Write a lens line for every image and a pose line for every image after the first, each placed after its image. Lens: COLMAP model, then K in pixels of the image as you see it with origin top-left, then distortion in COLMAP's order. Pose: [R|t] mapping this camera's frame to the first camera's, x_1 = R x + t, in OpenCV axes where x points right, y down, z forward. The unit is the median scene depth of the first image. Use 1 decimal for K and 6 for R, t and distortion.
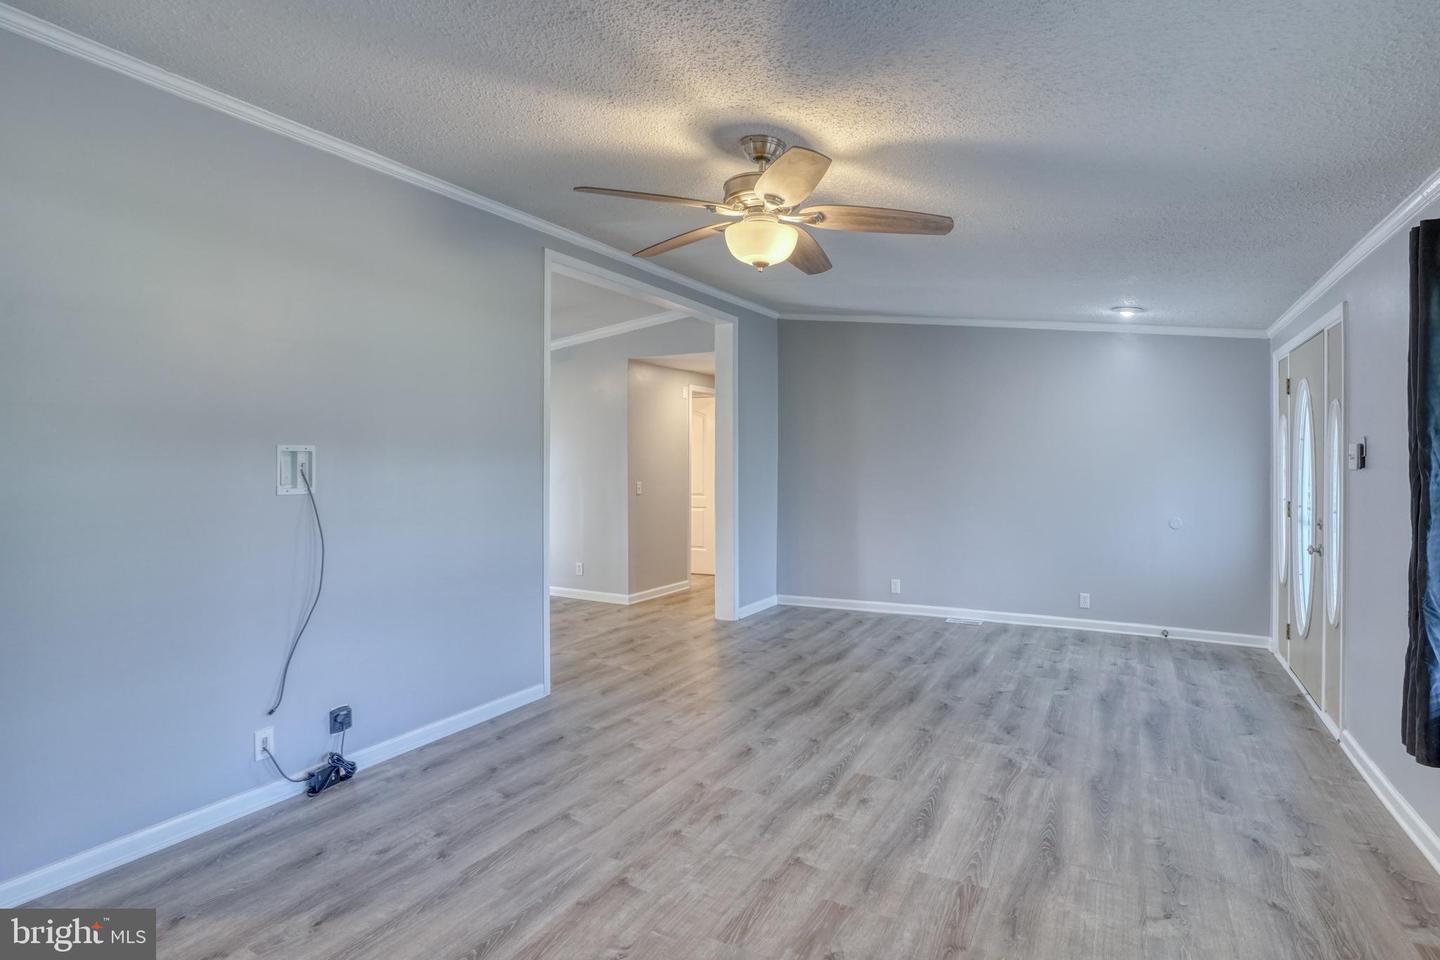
lens RADIAL K [[728.2, 0, 759.4], [0, 728.2, 474.6], [0, 0, 1]] dist [-0.096964, 0.048465]
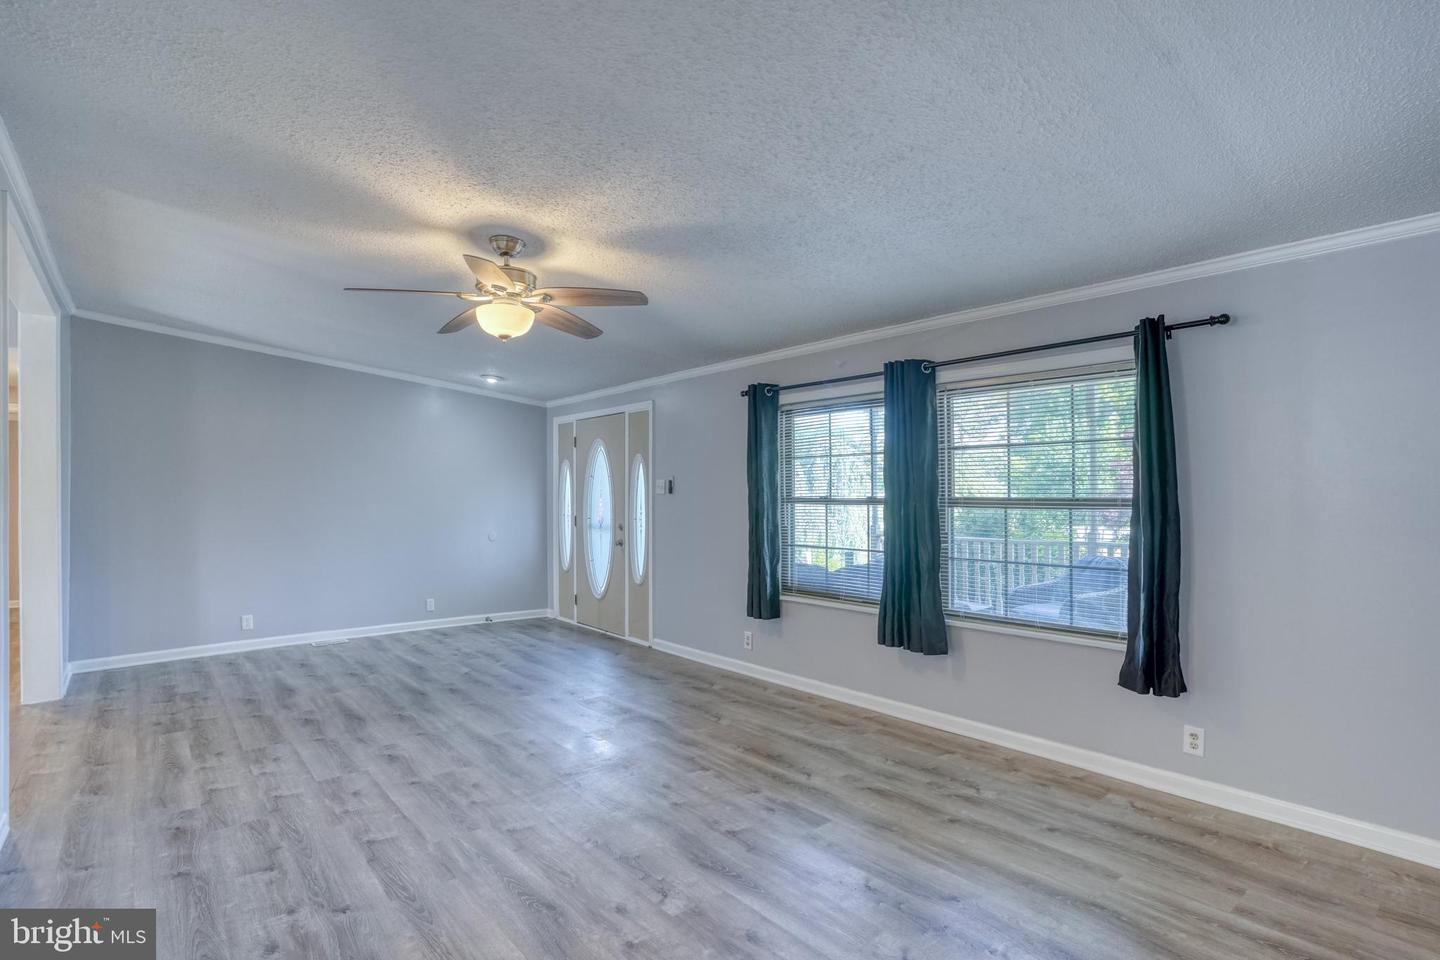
lens RADIAL K [[721.7, 0, 712.2], [0, 721.7, 486.7], [0, 0, 1]] dist [-0.084179, 0.036647]
pose [[0.397608, 0.000328, 0.917555, -0.809311], [0.023086, 0.999680, -0.010361, -0.003264], [-0.917265, 0.025302, 0.397473, 0.117204]]
